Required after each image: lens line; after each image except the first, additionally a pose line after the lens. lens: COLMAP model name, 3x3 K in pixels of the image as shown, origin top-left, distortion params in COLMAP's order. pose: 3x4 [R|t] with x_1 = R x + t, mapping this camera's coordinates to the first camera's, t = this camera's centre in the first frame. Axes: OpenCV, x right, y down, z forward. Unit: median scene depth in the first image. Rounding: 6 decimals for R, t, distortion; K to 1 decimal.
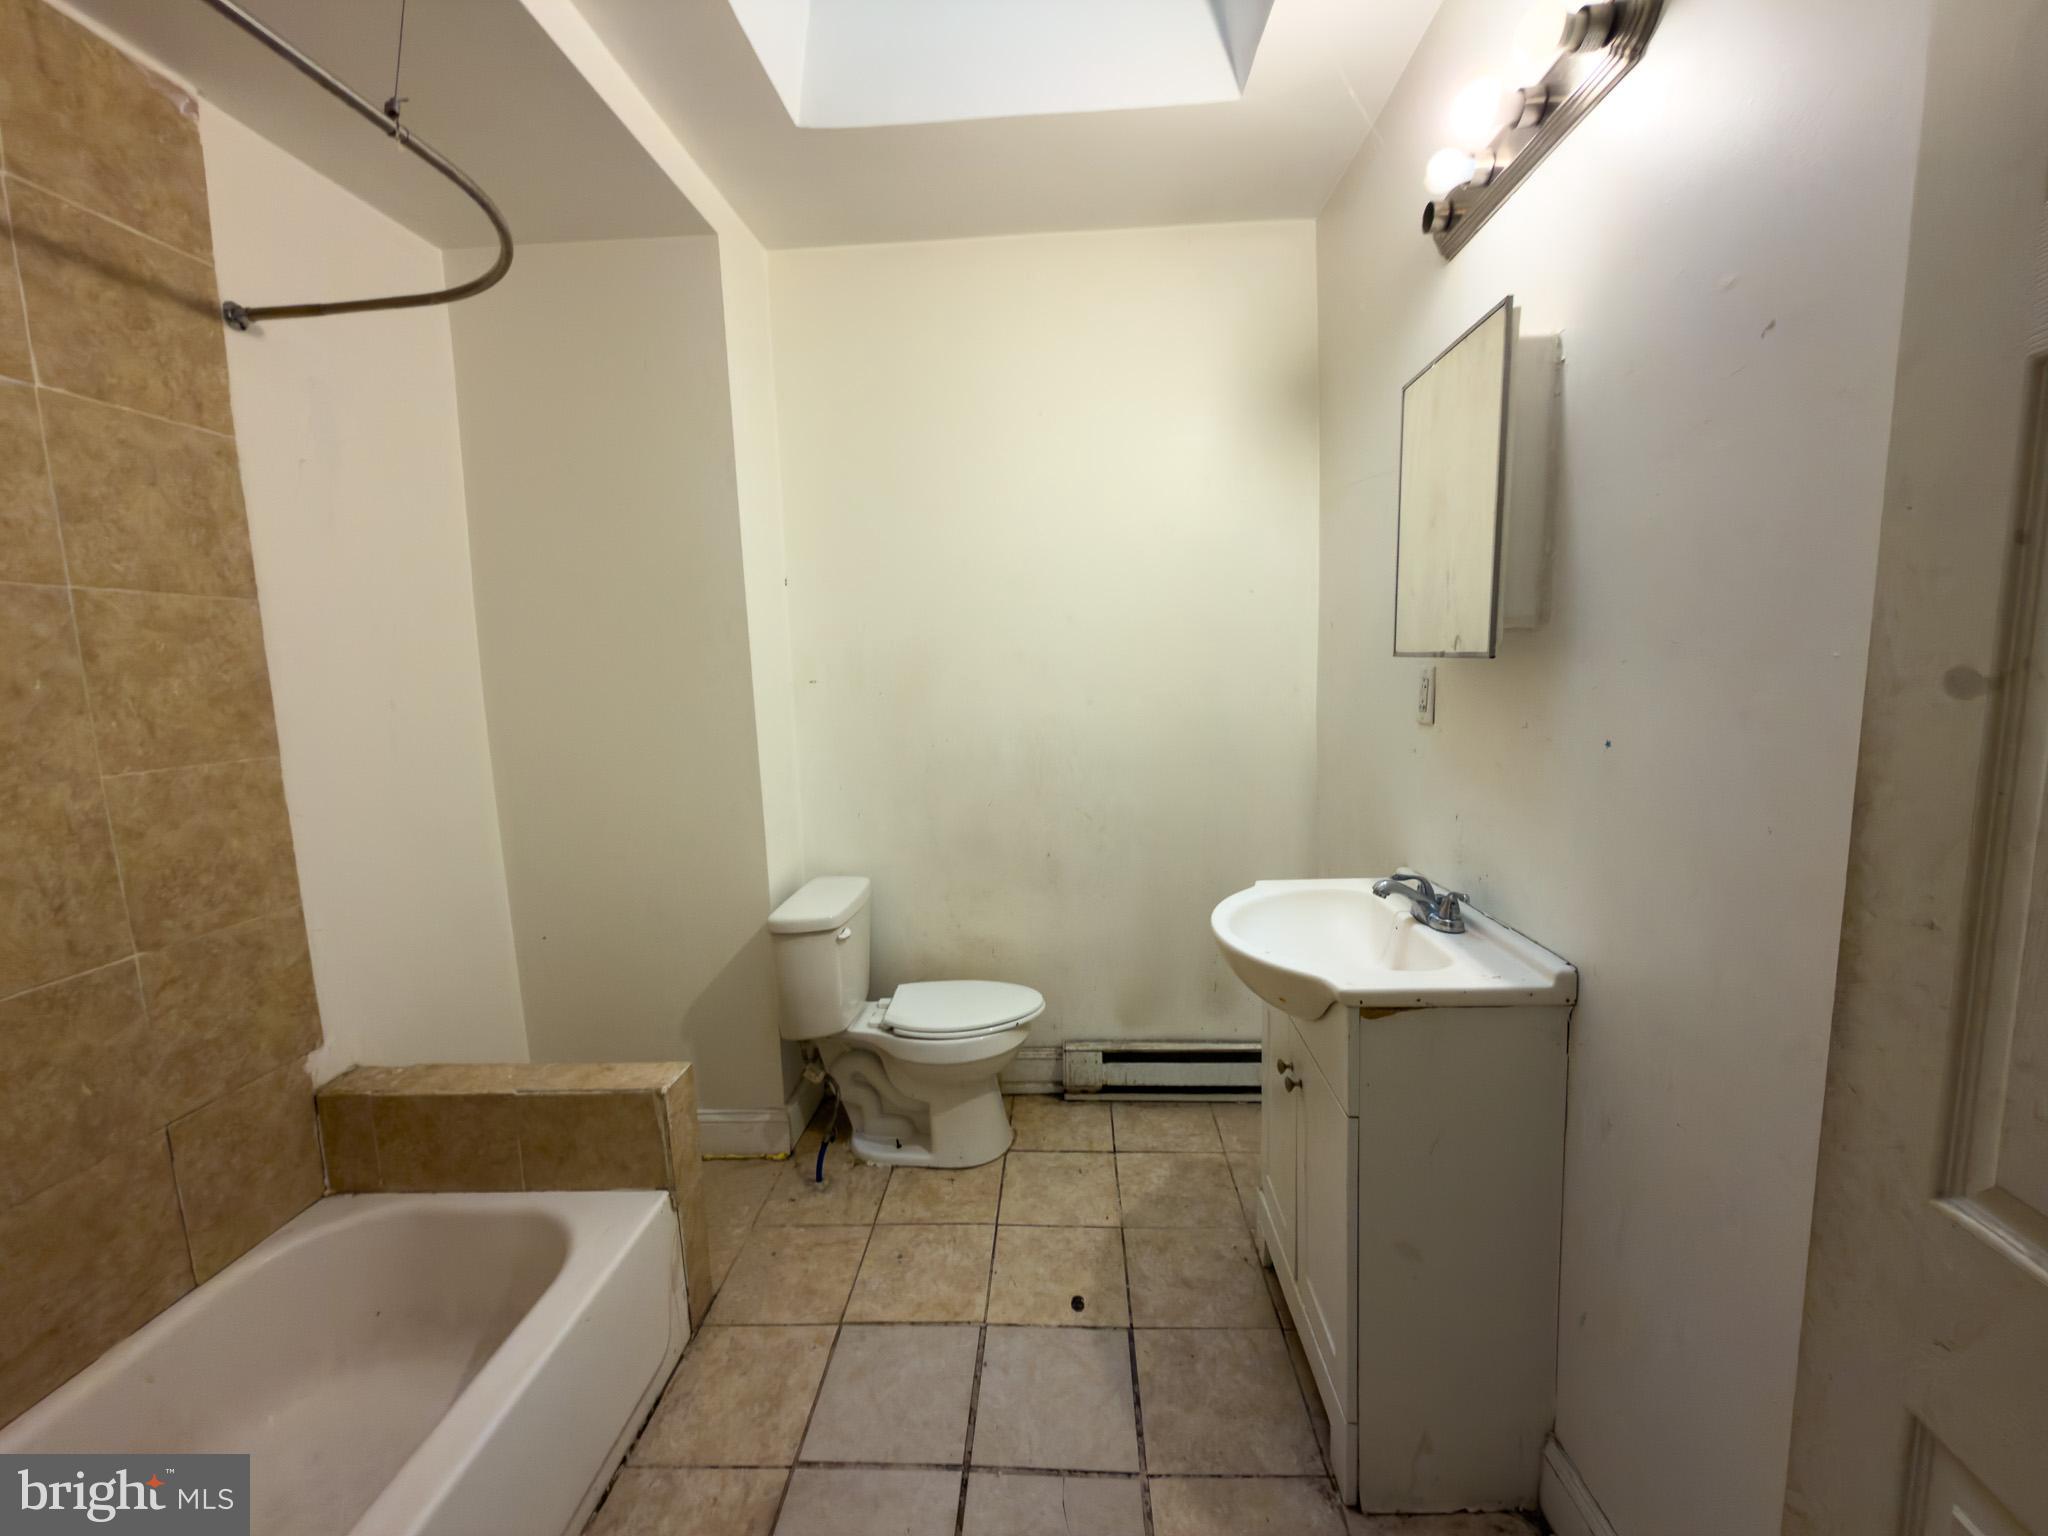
lens RADIAL K [[812.5, 0, 1025.4], [0, 812.5, 762.8], [0, 0, 1]] dist [-0.000619, 0.000023]
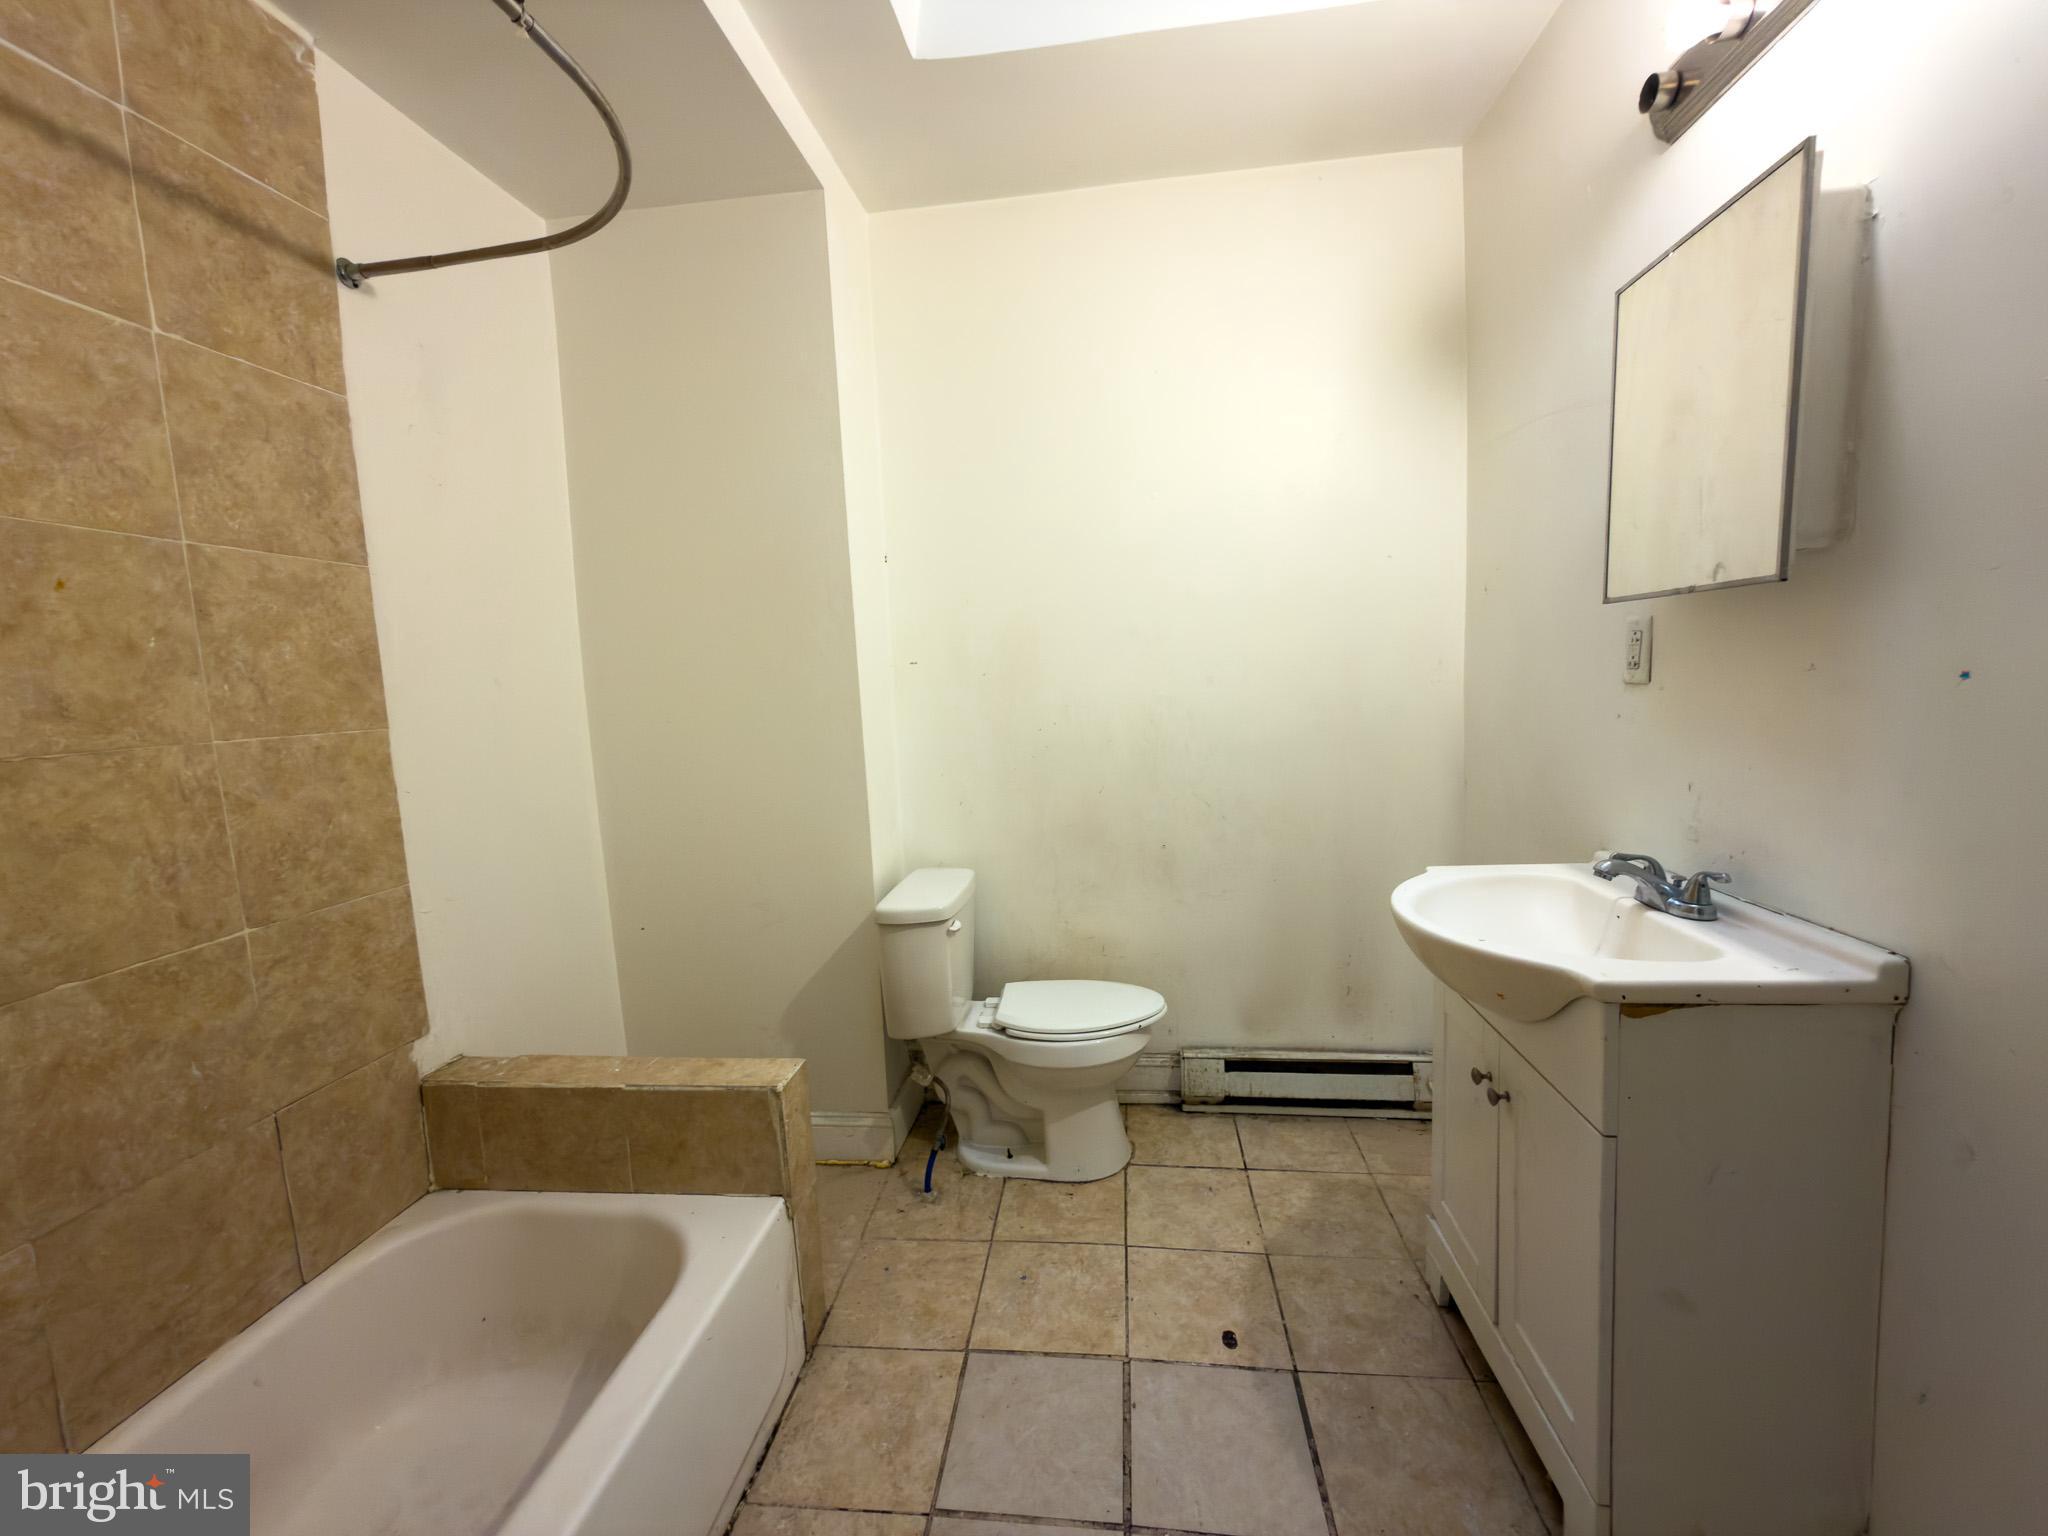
lens RADIAL K [[812.5, 0, 1027.3], [0, 812.5, 764.5], [0, 0, 1]] dist [-0.000619, 0.000023]
pose [[0.997740, -0.003835, -0.067087, -0.110497], [0.003045, 0.999925, -0.011871, 0.052193], [0.067128, 0.011639, 0.997676, 0.103024]]
